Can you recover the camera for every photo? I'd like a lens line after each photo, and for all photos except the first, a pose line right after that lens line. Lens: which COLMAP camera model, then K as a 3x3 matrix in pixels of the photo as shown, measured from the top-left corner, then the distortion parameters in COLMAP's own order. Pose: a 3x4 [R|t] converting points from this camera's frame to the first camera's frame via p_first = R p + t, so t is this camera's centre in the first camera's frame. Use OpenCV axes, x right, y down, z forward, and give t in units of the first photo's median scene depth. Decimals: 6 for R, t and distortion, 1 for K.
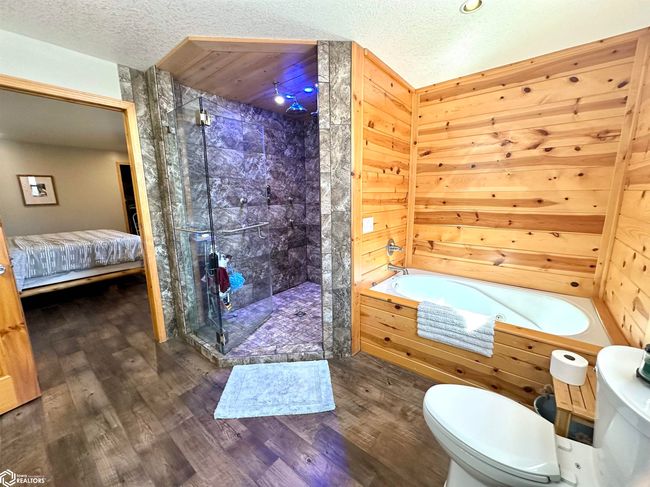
lens RADIAL K [[258.0, 0, 324.5], [0, 258.0, 241.4], [0, 0, 1]] dist [-0.004262, 0.000215]
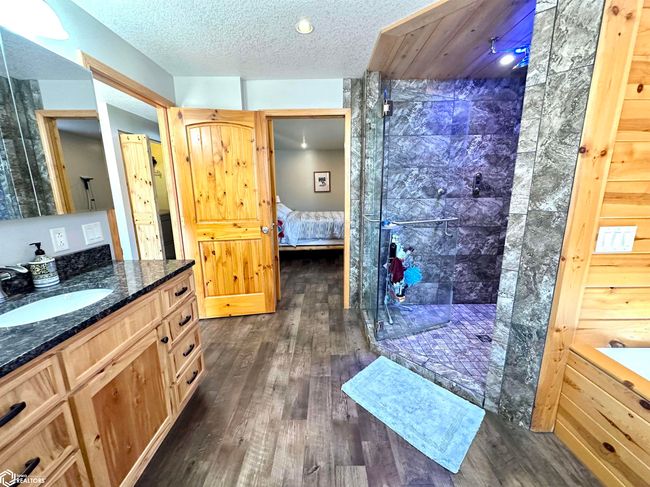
lens RADIAL K [[258.0, 0, 325.3], [0, 258.0, 241.7], [0, 0, 1]] dist [-0.004262, 0.000215]
pose [[0.630887, 0.165111, -0.758103, 0.197727], [-0.135253, 0.985538, 0.102089, -0.030550], [0.763995, 0.038129, 0.644095, 0.156523]]
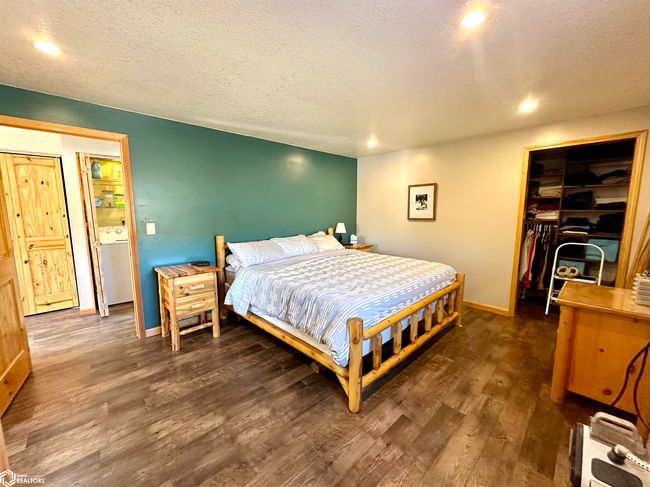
lens RADIAL K [[258.0, 0, 323.7], [0, 258.0, 244.6], [0, 0, 1]] dist [-0.004262, 0.000215]
pose [[-0.128039, 0.142339, -0.981502, -0.525133], [-0.174246, 0.971025, 0.163550, -0.341505], [0.976342, 0.191964, -0.099527, 1.857049]]
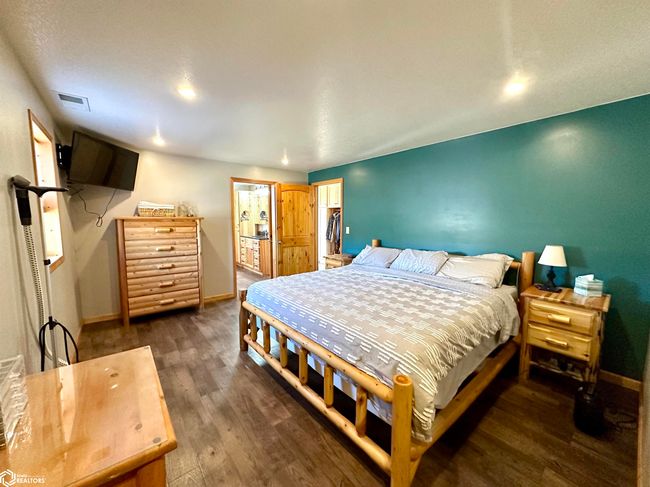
lens RADIAL K [[258.0, 0, 324.8], [0, 258.0, 245.0], [0, 0, 1]] dist [-0.004262, 0.000215]
pose [[-0.979741, -0.008492, 0.200090, -1.523931], [0.047834, 0.960262, 0.274972, -0.481899], [-0.194474, 0.278972, -0.940401, 2.641891]]
